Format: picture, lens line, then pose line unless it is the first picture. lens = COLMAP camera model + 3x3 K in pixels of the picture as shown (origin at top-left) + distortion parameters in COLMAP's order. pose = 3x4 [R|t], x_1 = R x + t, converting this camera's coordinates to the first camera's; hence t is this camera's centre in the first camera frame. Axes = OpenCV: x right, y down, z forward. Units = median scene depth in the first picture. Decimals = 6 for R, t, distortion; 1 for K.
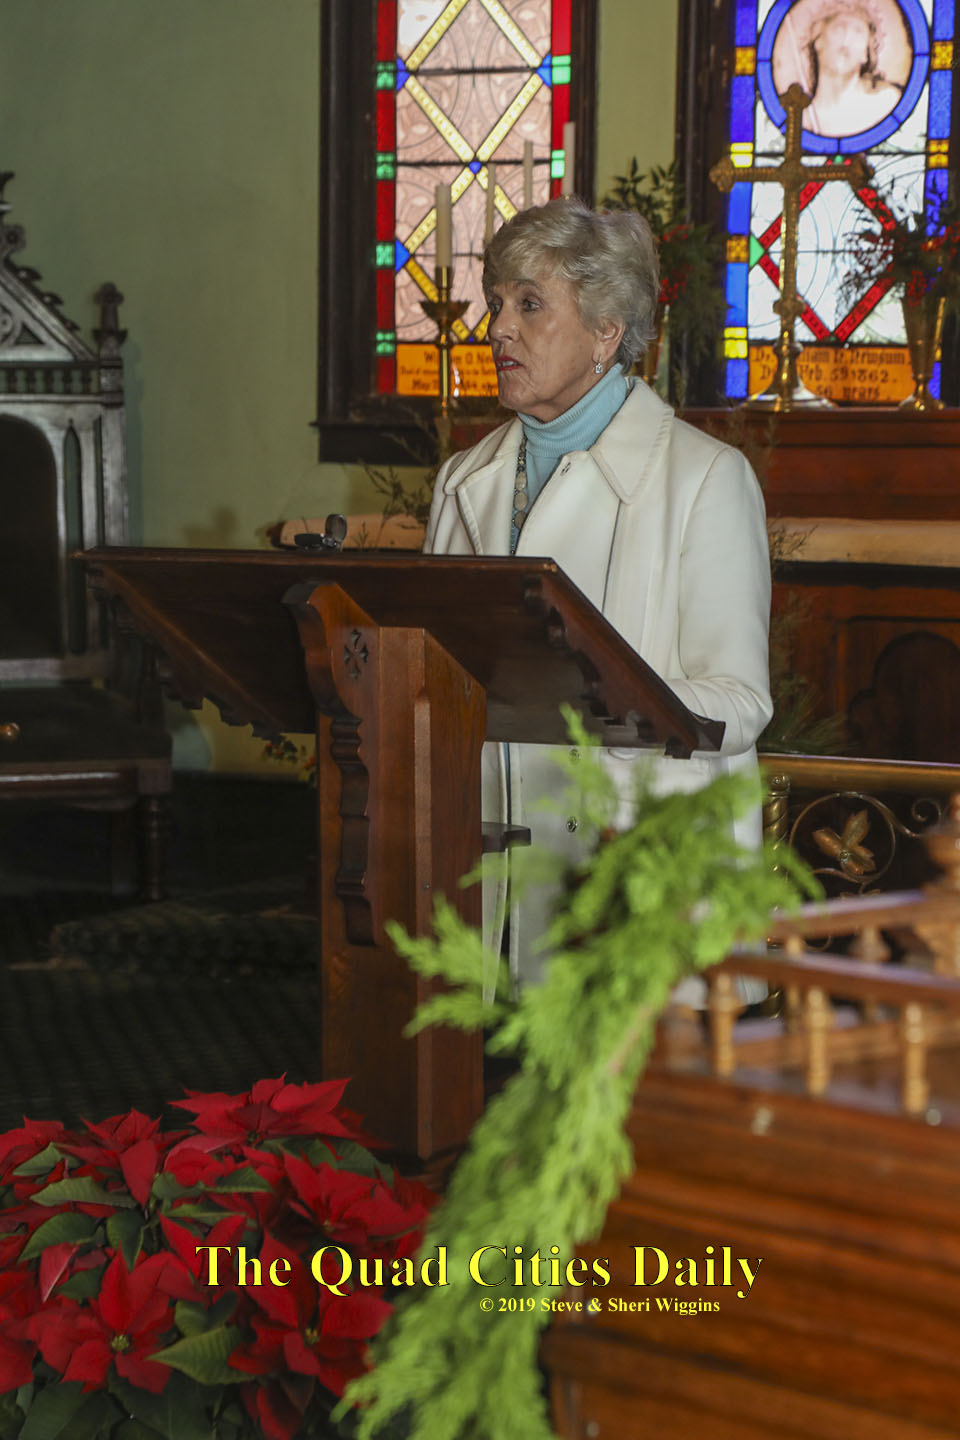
lens RADIAL K [[3911.6, 0, 502.8], [0, 3911.6, 715.9], [0, 0, 1]] dist [0.559546, 0.000000]
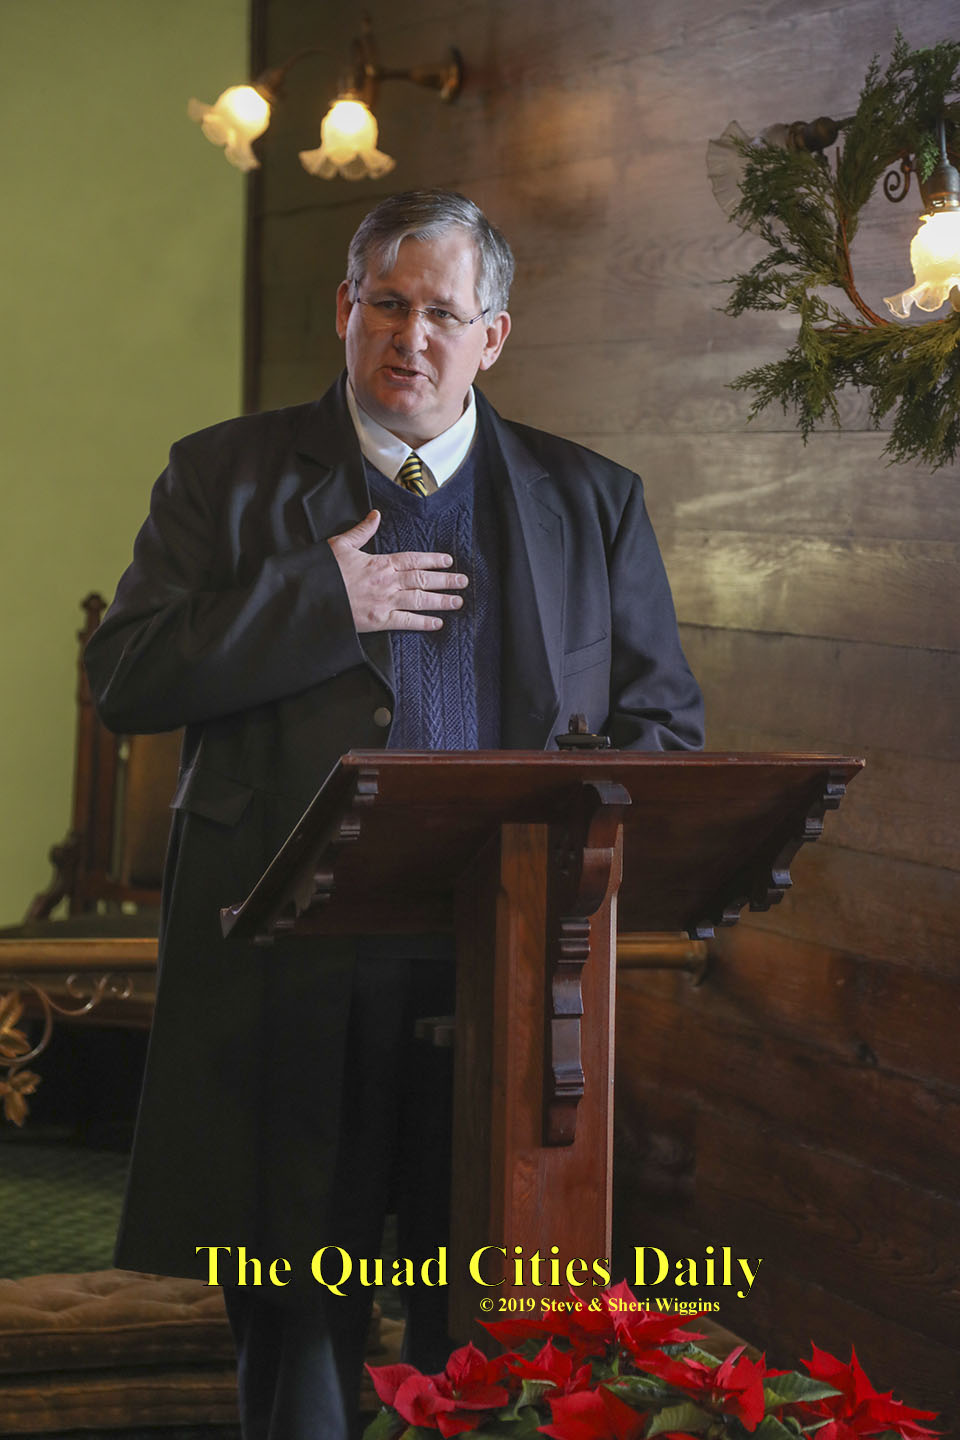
lens RADIAL K [[3911.6, 0, 487.3], [0, 3911.6, 705.5], [0, 0, 1]] dist [0.559546, 0.000000]
pose [[0.649903, -0.013052, 0.759905, -0.413214], [0.039004, 0.999108, -0.016197, -0.019281], [-0.759015, 0.040166, 0.649833, 0.185472]]
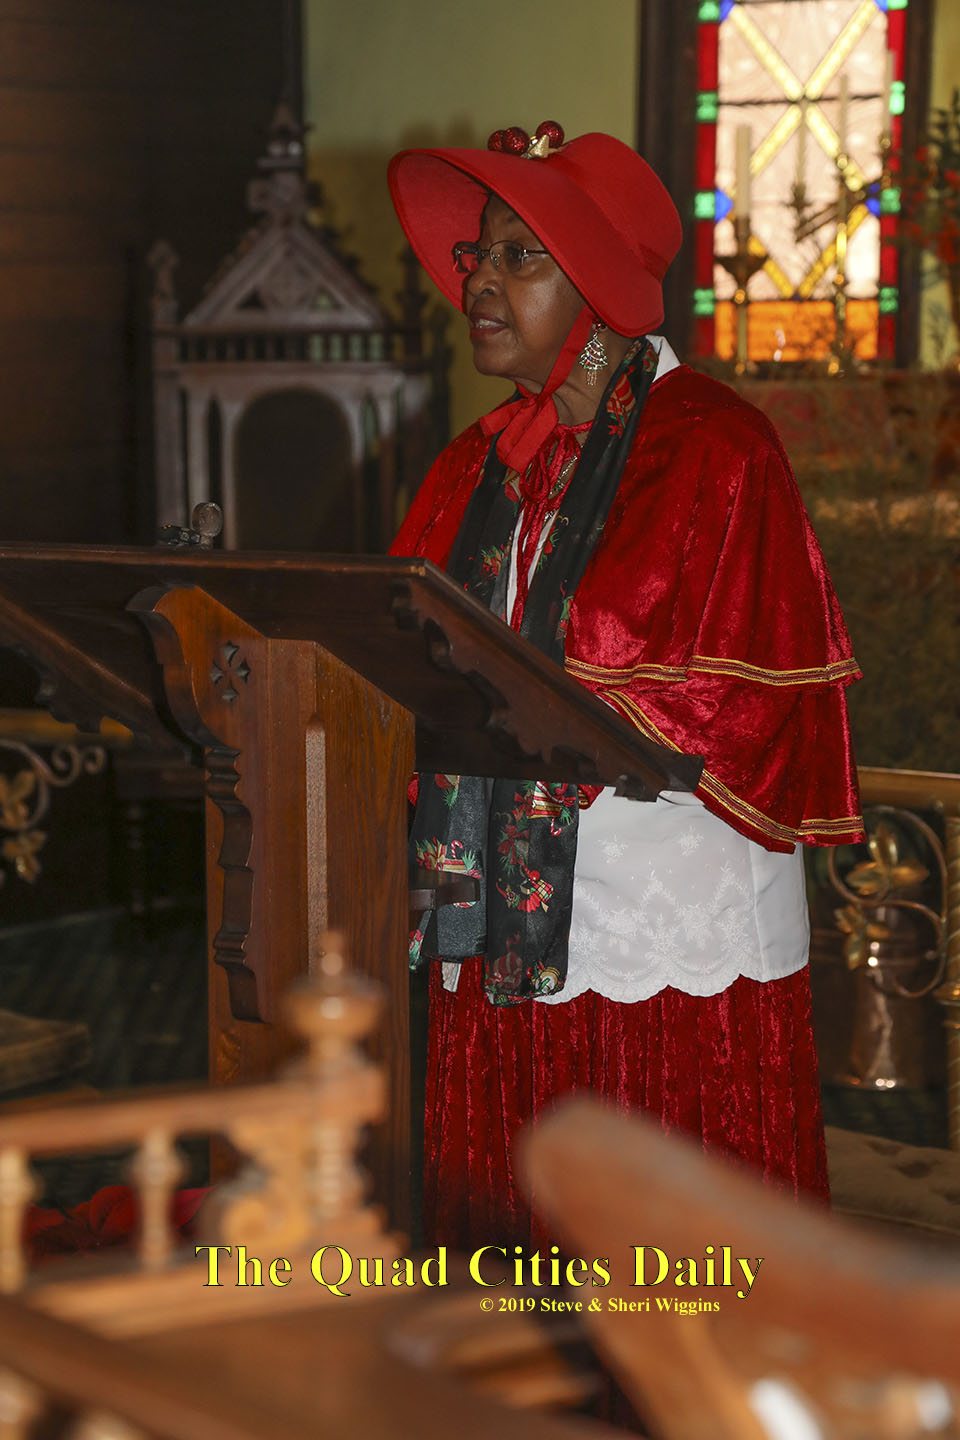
lens RADIAL K [[3911.6, 0, 482.5], [0, 3911.6, 714.5], [0, 0, 1]] dist [0.559546, 0.000000]
pose [[0.986272, 0.011909, -0.164697, 0.076584], [-0.010545, 0.999902, 0.009158, -0.007557], [0.164790, -0.007296, 0.986302, 0.096732]]
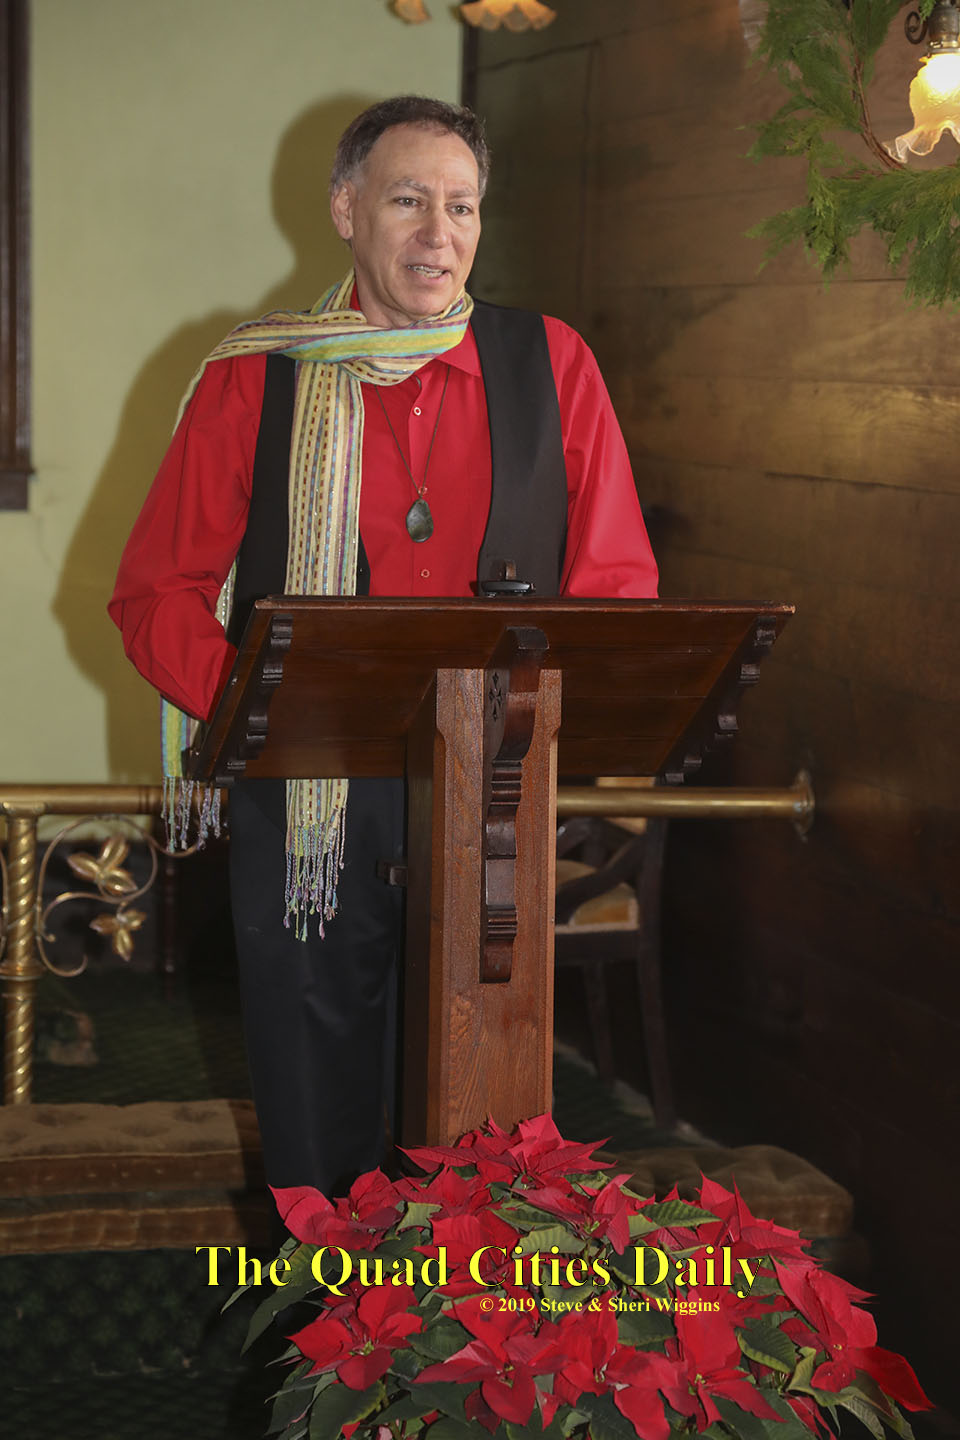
lens RADIAL K [[3911.6, 0, 468.0], [0, 3911.6, 708.7], [0, 0, 1]] dist [0.559546, 0.000000]
pose [[0.743015, -0.035856, 0.668314, -0.369832], [0.035022, 0.999279, 0.014676, -0.014279], [-0.668358, 0.012501, 0.743735, 0.126354]]
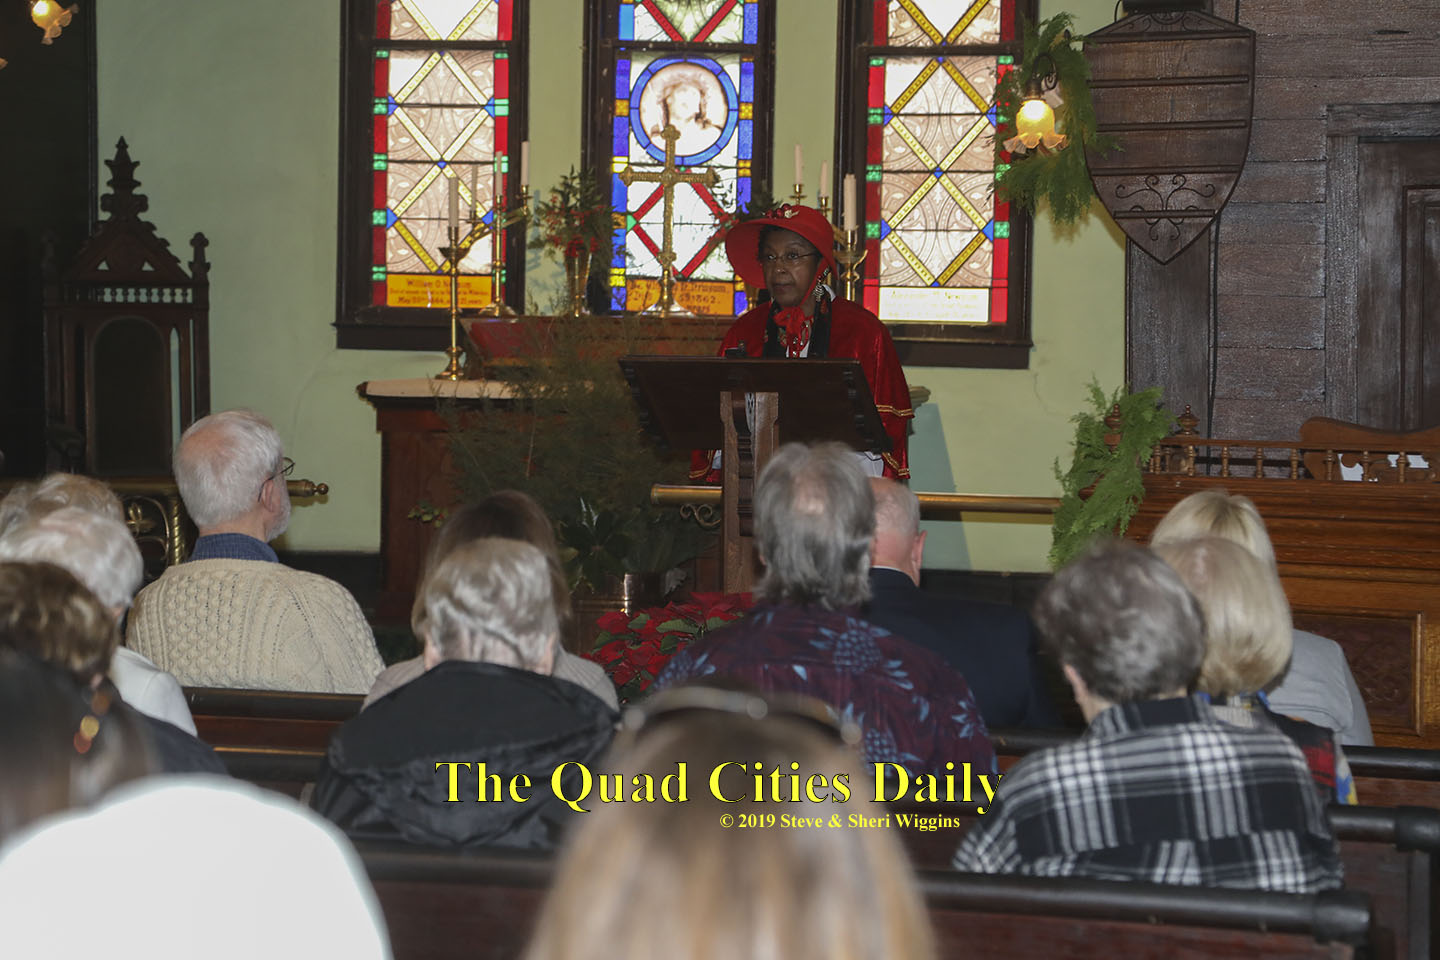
lens RADIAL K [[3911.6, 0, 722.1], [0, 3911.6, 473.0], [0, 0, 1]] dist [0.559546, 0.000000]
pose [[0.968877, 0.003999, 0.247510, -0.306797], [0.008544, 0.998734, -0.049582, 0.068129], [-0.247395, 0.050153, 0.967616, -0.585279]]
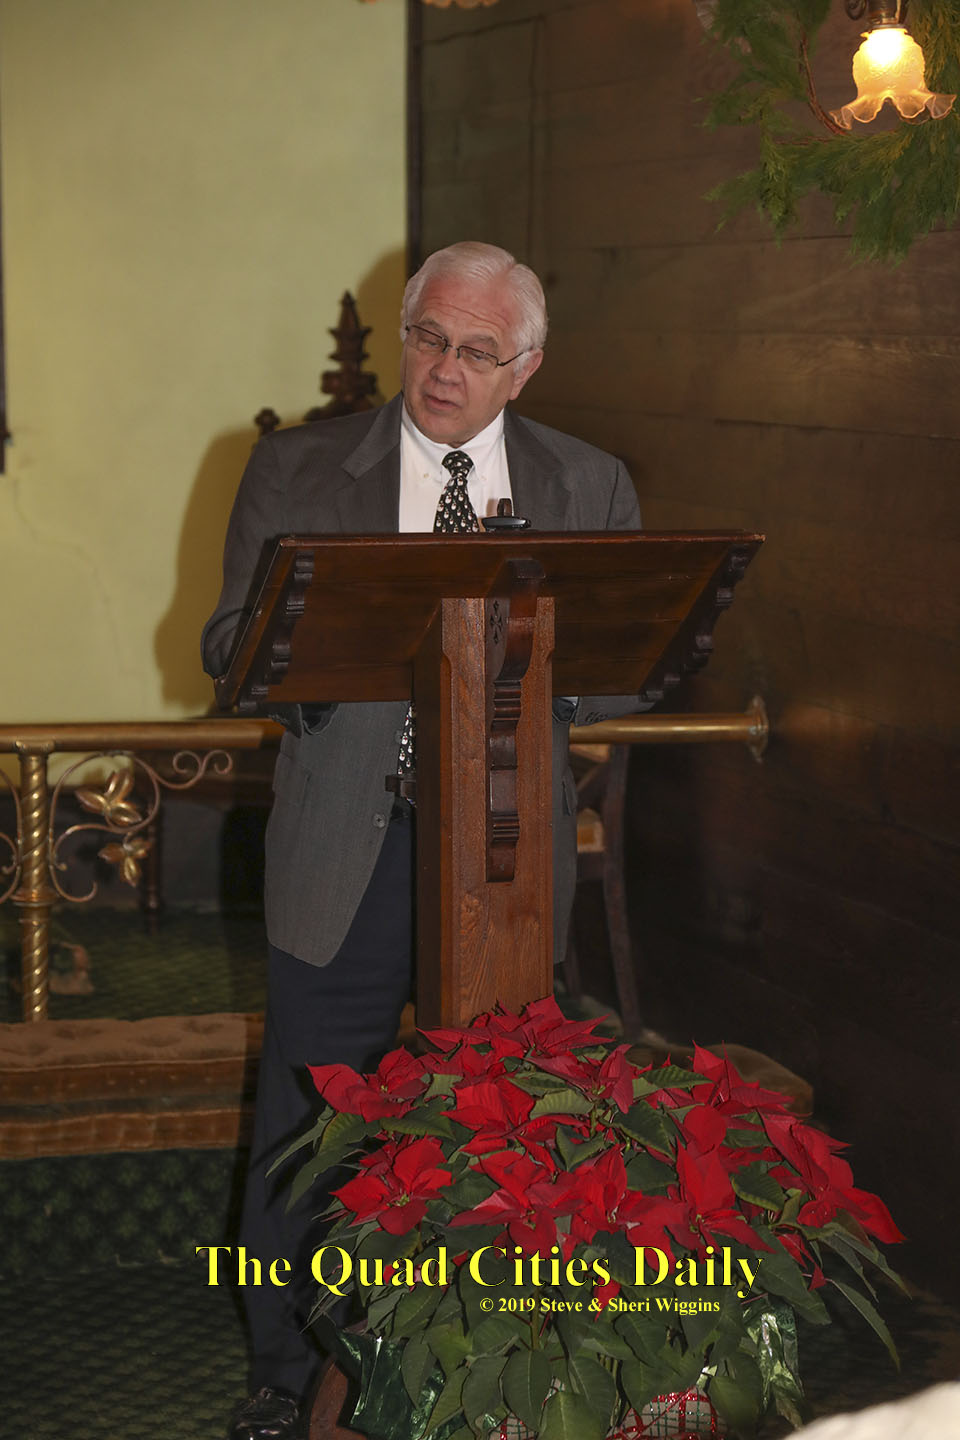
lens RADIAL K [[3911.6, 0, 485.7], [0, 3911.6, 715.8], [0, 0, 1]] dist [0.559546, 0.000000]
pose [[0.723755, -0.059620, 0.687476, -0.415990], [0.056957, 0.998023, 0.026589, -0.009843], [-0.687702, 0.019912, 0.725720, 0.095298]]
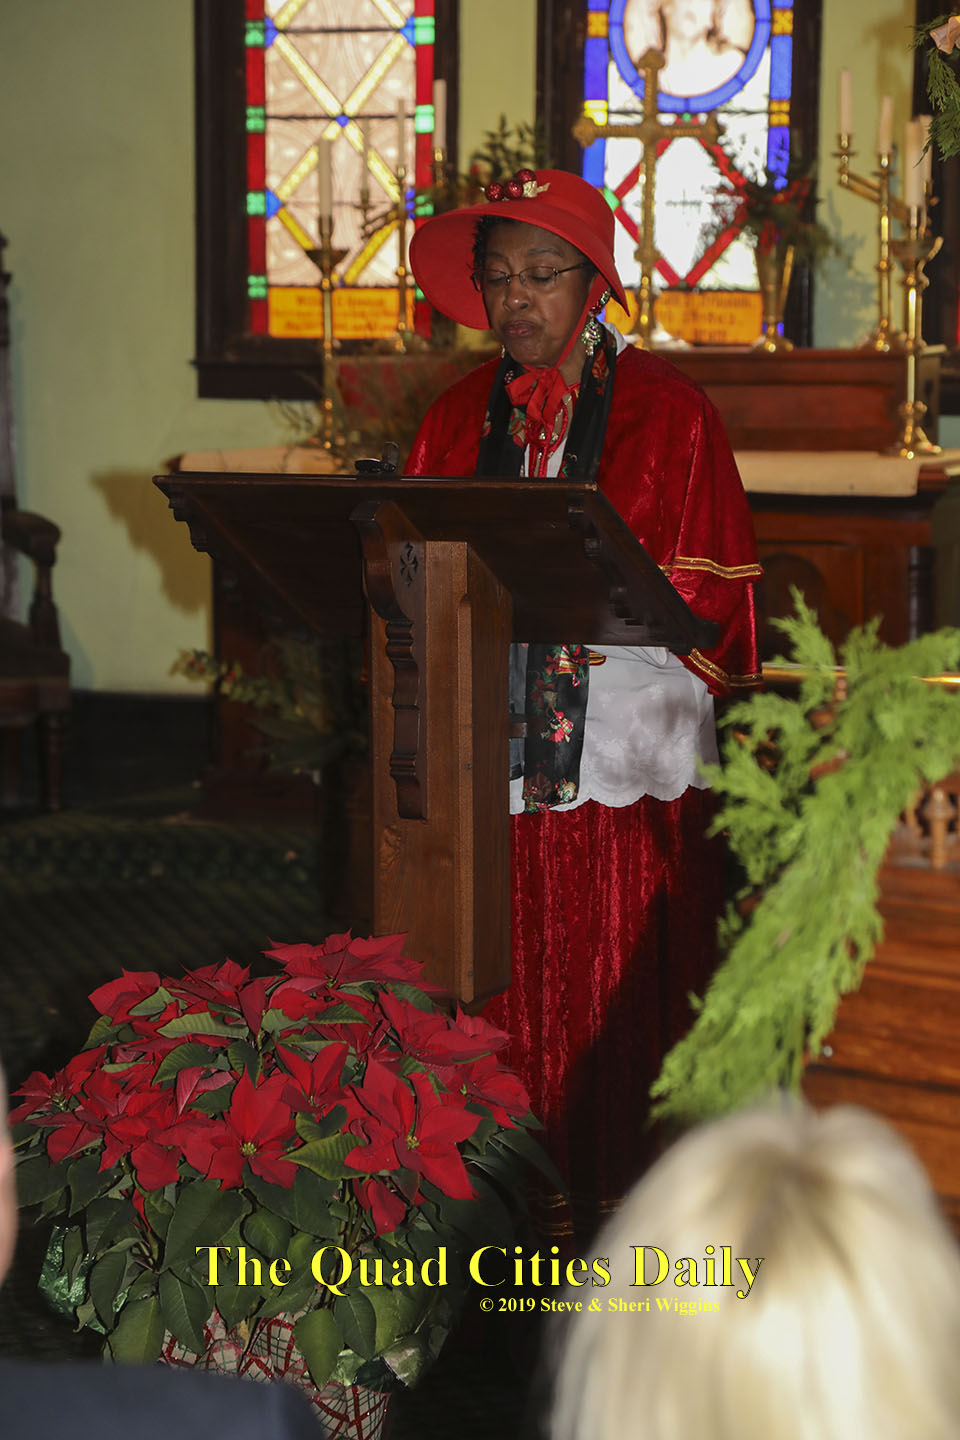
lens RADIAL K [[3911.6, 0, 490.9], [0, 3911.6, 699.9], [0, 0, 1]] dist [0.559546, 0.000000]
pose [[0.997281, -0.008135, 0.073248, -0.049523], [0.007287, 0.999903, 0.011833, 0.005286], [-0.073337, -0.011267, 0.997244, -0.074581]]
